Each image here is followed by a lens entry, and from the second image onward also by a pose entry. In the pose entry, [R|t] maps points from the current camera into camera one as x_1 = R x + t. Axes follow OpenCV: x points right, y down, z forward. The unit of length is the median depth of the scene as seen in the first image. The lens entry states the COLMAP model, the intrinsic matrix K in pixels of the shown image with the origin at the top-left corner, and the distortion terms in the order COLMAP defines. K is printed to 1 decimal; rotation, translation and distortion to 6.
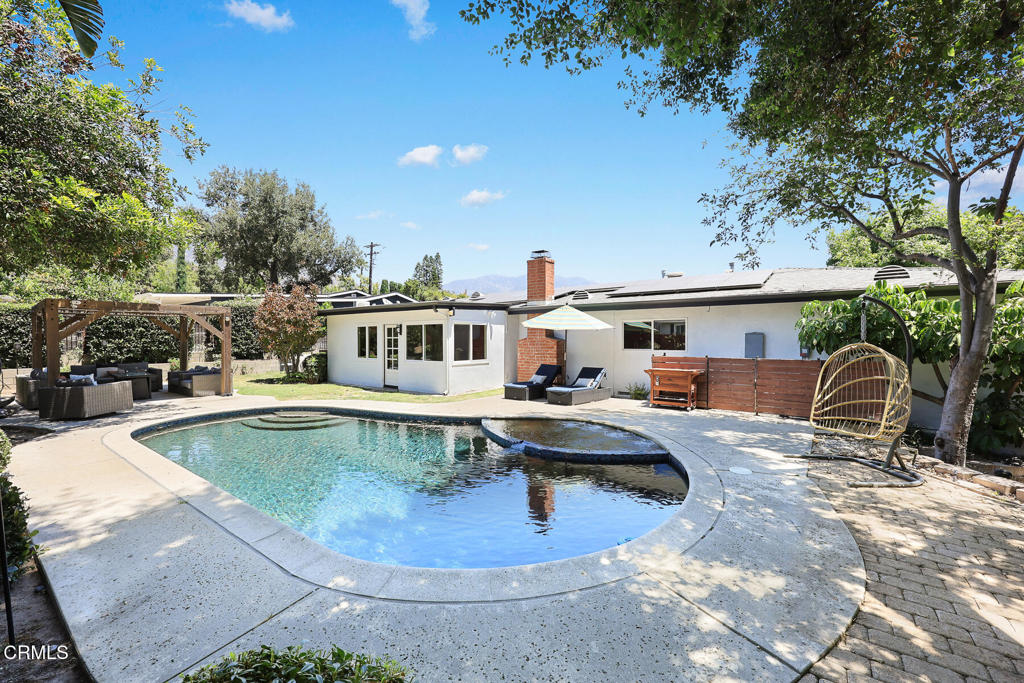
lens RADIAL K [[407.4, 0, 512.0], [0, 407.4, 341.5], [0, 0, 1]] dist [-0.000066, -0.000125]
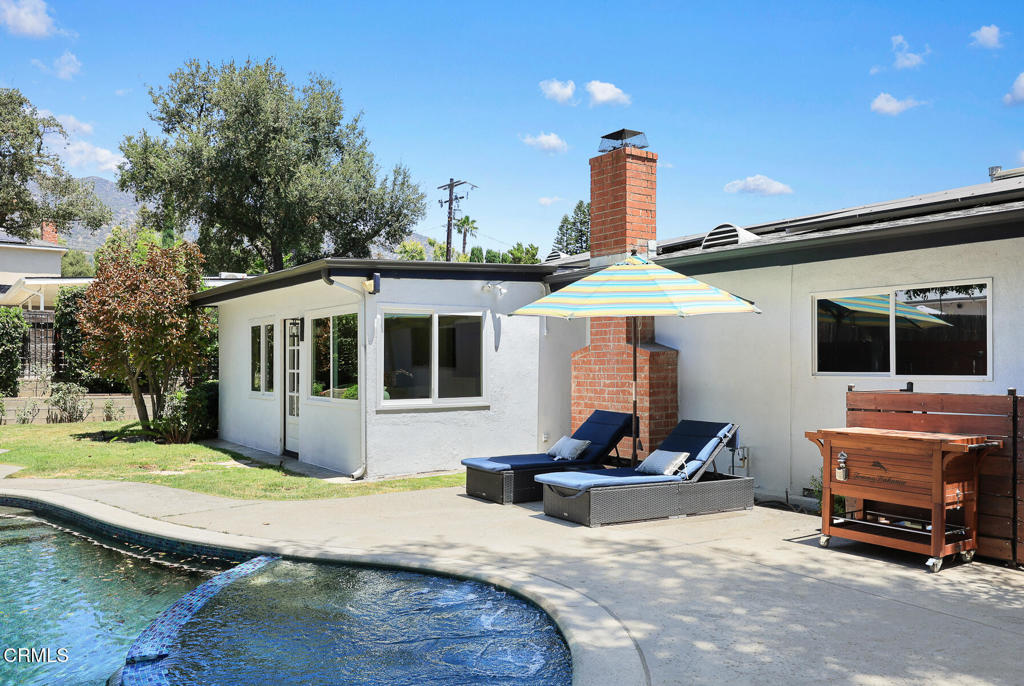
lens RADIAL K [[782.8, 0, 524.5], [0, 782.8, 353.0], [0, 0, 1]] dist [0.001238, -0.000966]
pose [[0.959396, -0.004722, -0.282021, 0.203521], [0.000258, 0.999874, -0.015863, 0.010973], [0.282061, 0.015146, 0.959277, 0.228356]]
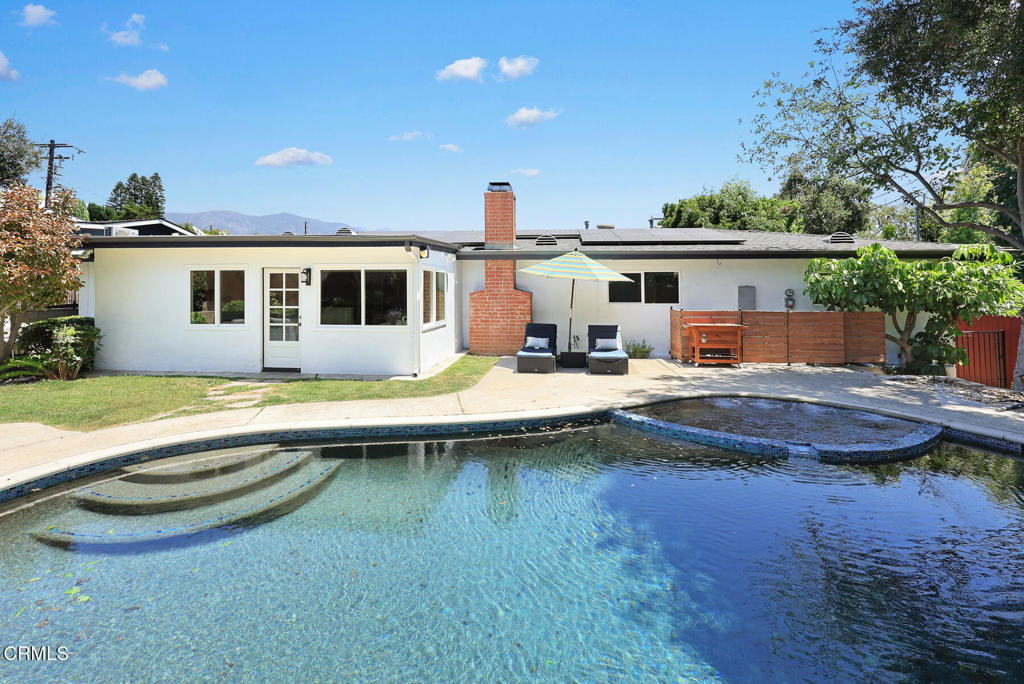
lens RADIAL K [[408.5, 0, 516.9], [0, 408.5, 285.2], [0, 0, 1]] dist [0.000329, -0.000005]
pose [[0.846822, 0.005396, 0.531850, -0.335318], [0.002310, 0.999902, -0.013822, -0.007182], [-0.531872, 0.012934, 0.846726, 0.300662]]
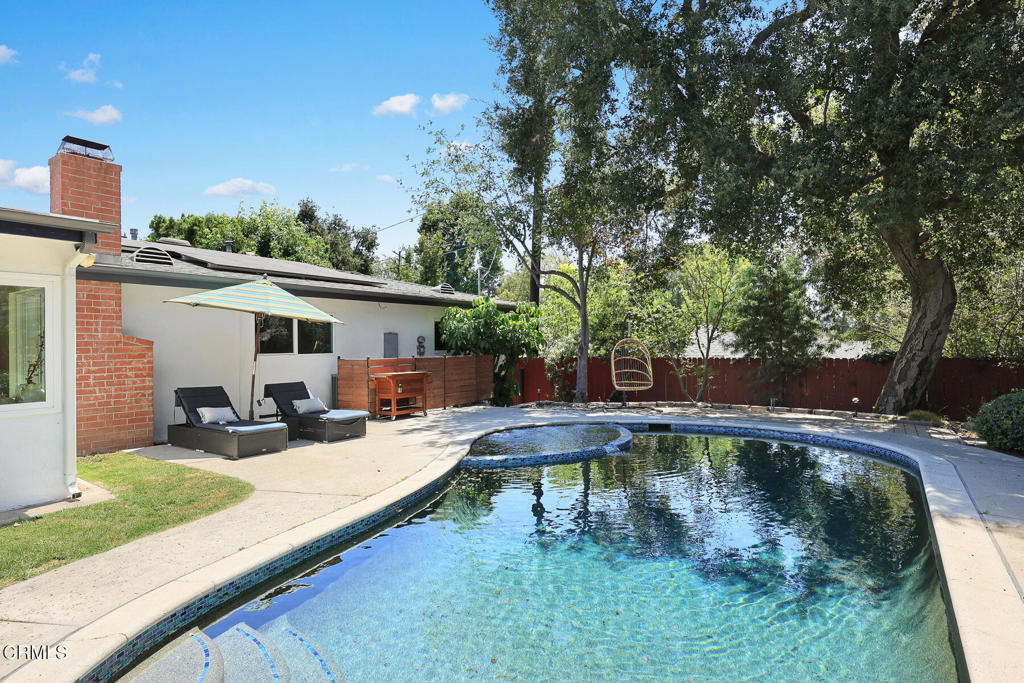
lens RADIAL K [[555.2, 0, 512.0], [0, 555.2, 341.5], [0, 0, 1]] dist [-0.001142, -0.000155]
pose [[-0.031683, 0.000514, 0.999498, -0.553288], [0.013051, 0.999915, -0.000100, 0.003908], [-0.999413, 0.013041, -0.031687, 0.561420]]
